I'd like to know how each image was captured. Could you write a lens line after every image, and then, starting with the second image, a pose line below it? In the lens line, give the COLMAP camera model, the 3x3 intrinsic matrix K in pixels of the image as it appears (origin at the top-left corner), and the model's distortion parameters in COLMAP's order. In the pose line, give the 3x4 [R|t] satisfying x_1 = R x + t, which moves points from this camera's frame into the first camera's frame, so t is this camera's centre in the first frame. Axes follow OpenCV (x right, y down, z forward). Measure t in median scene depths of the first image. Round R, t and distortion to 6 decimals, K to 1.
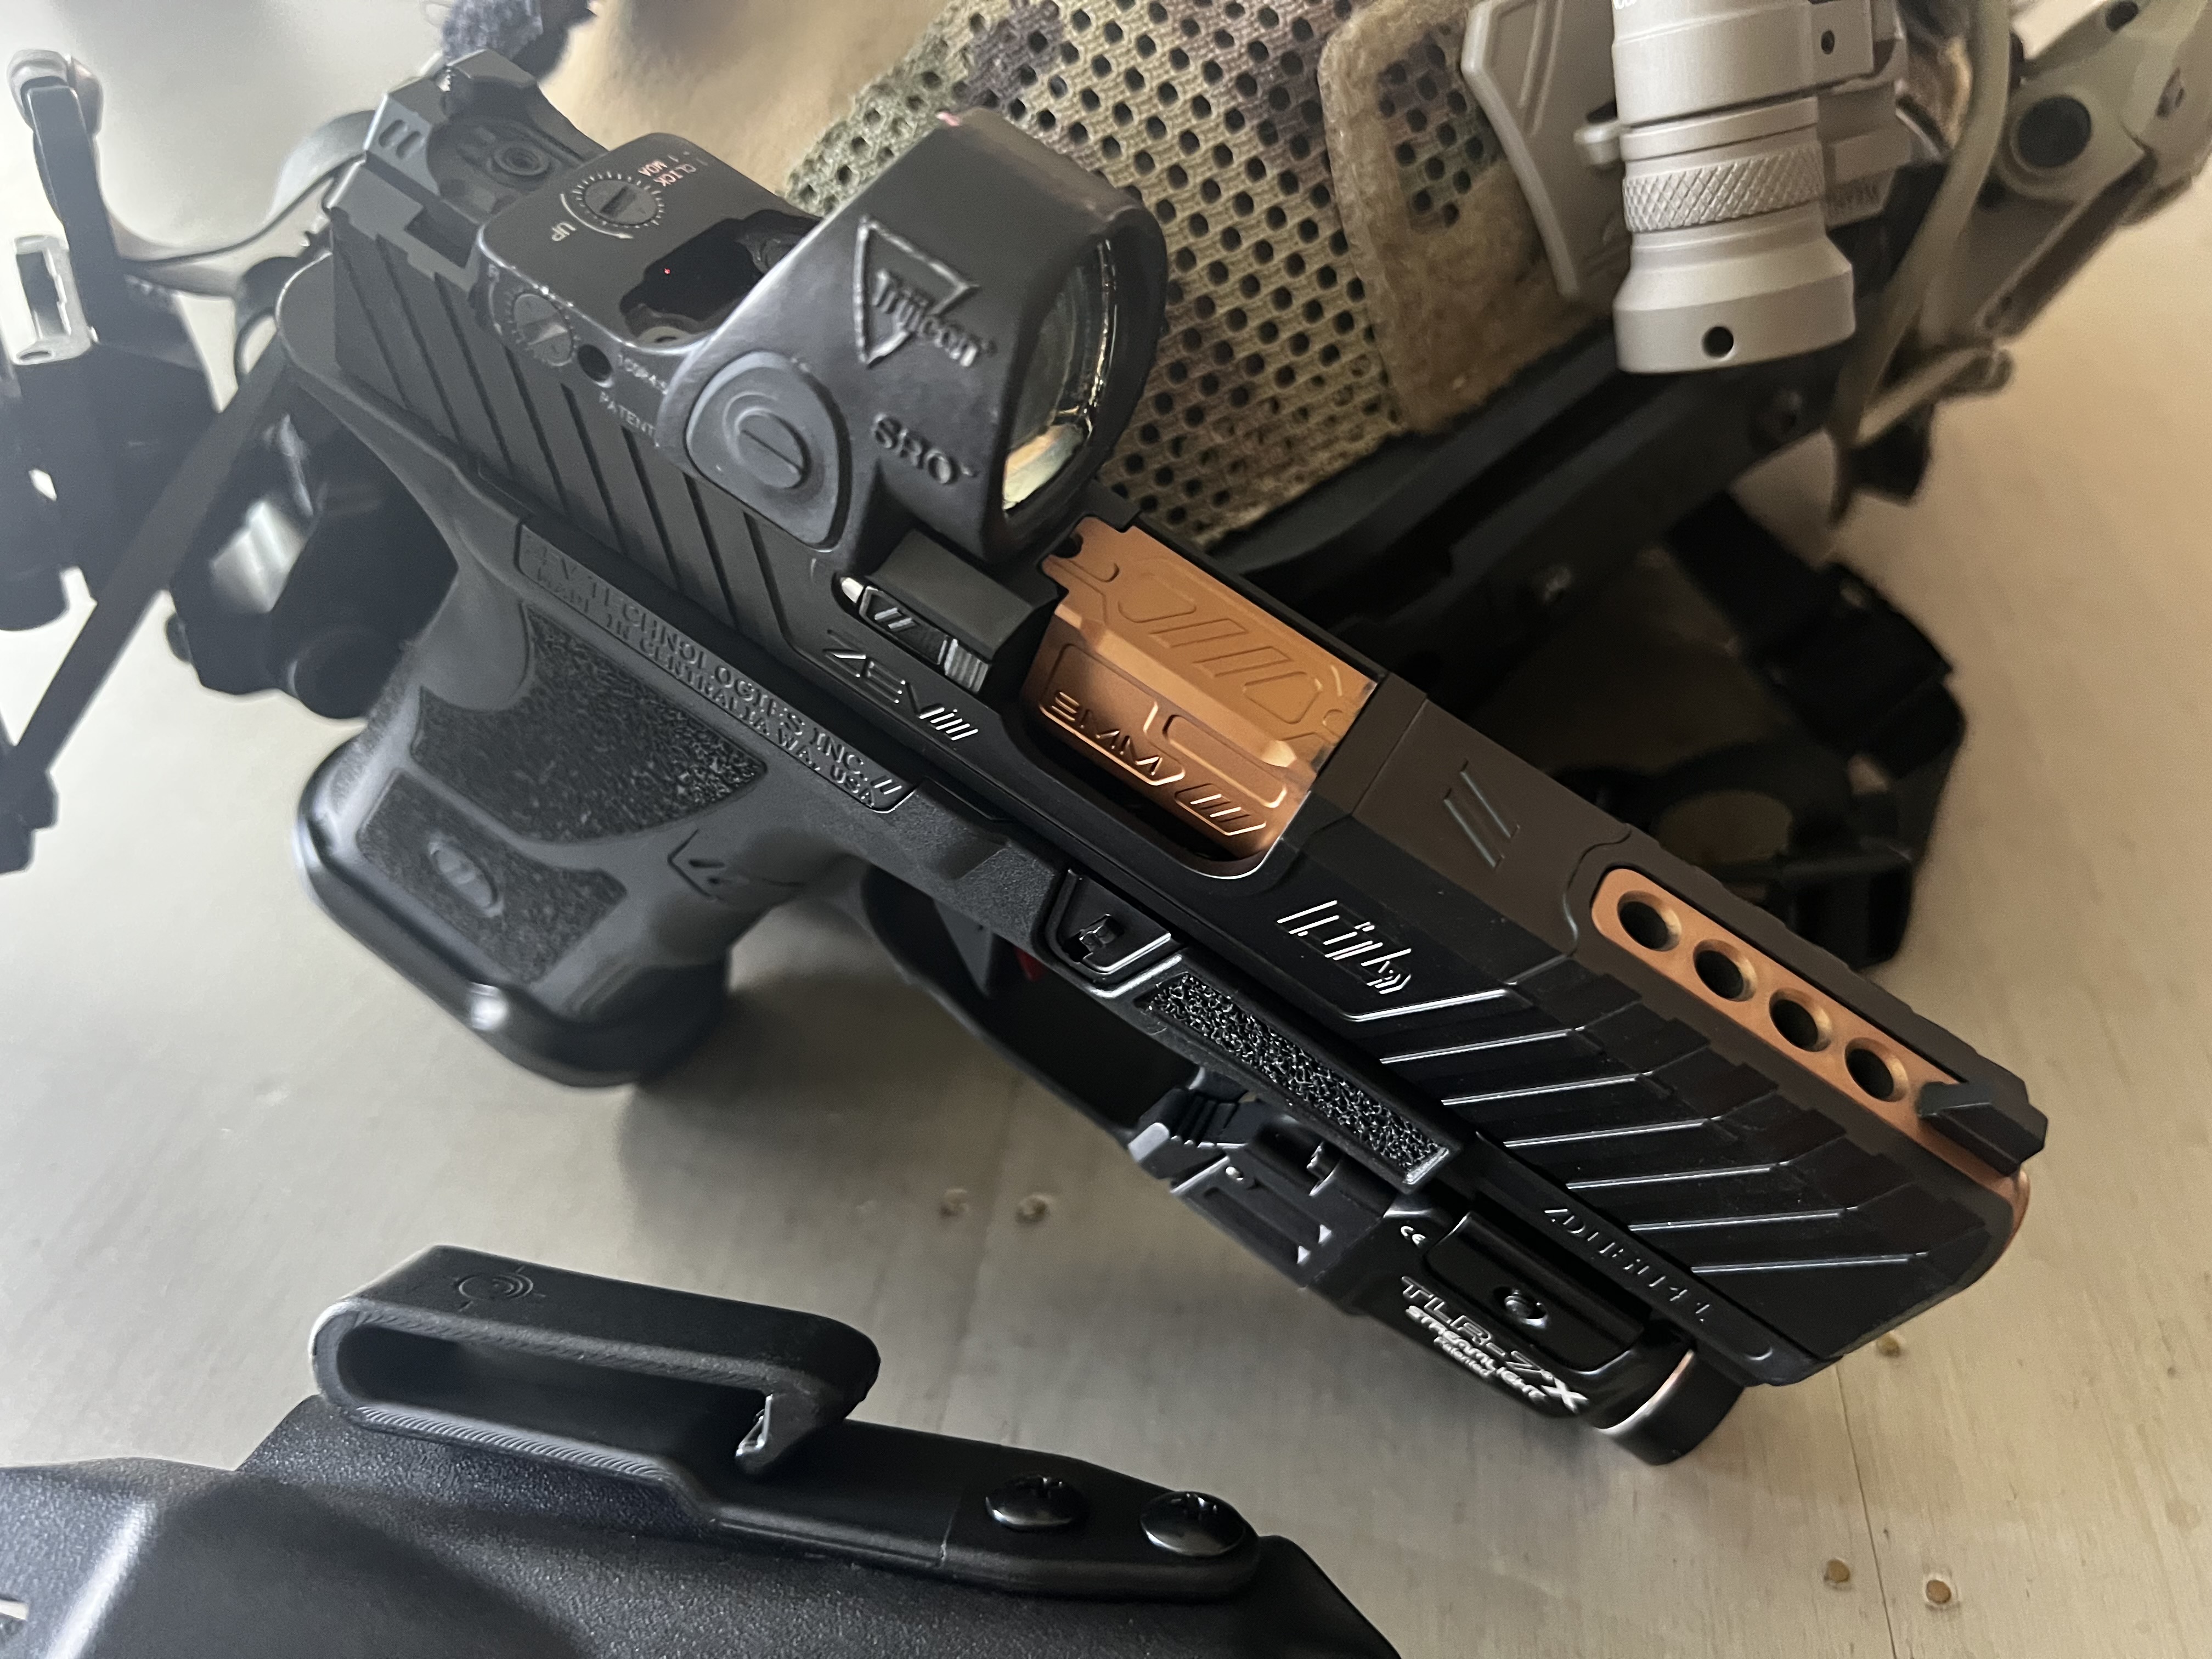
lens RADIAL K [[1662.8, 0, 960.1], [0, 1662.8, 831.6], [0, 0, 1]] dist [0.040279, -0.101144]
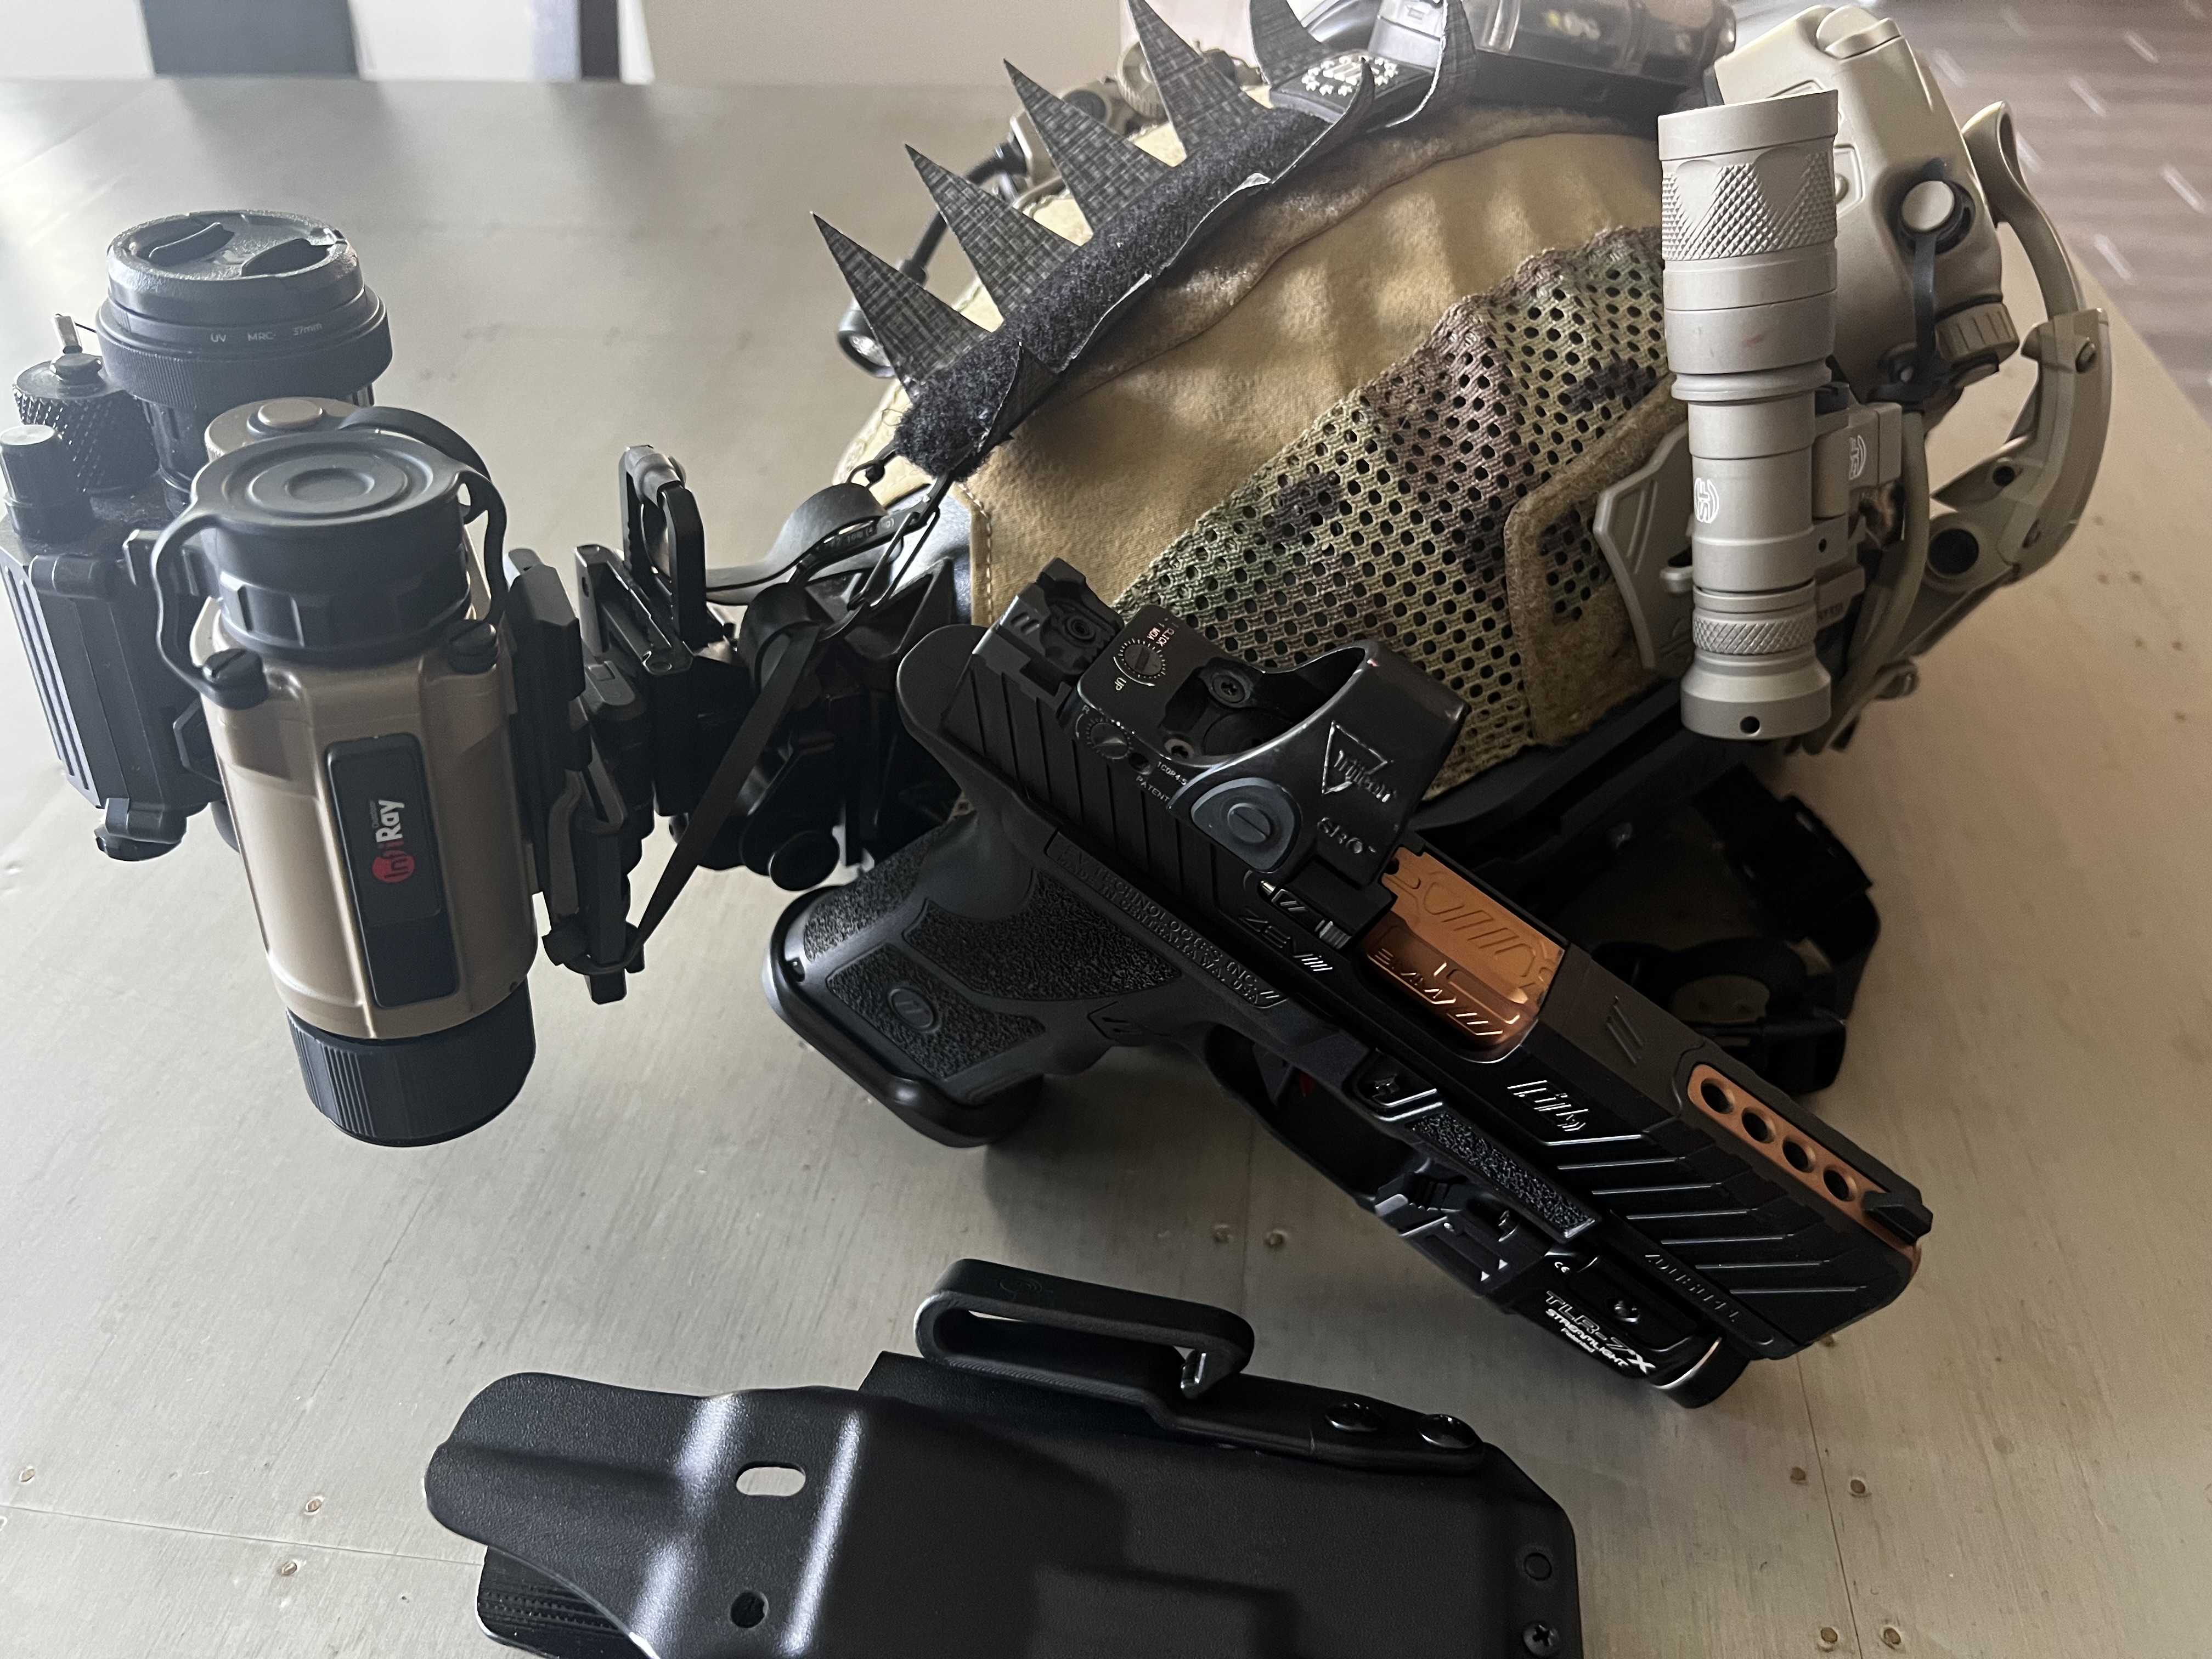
lens RADIAL K [[1687.8, 0, 944.9], [0, 1687.8, 827.1], [0, 0, 1]] dist [0.136335, -0.226258]
pose [[0.997072, 0.033991, 0.068505, -0.444119], [-0.034579, 0.999374, 0.007411, -0.177746], [-0.068210, -0.009758, 0.997623, -0.629044]]
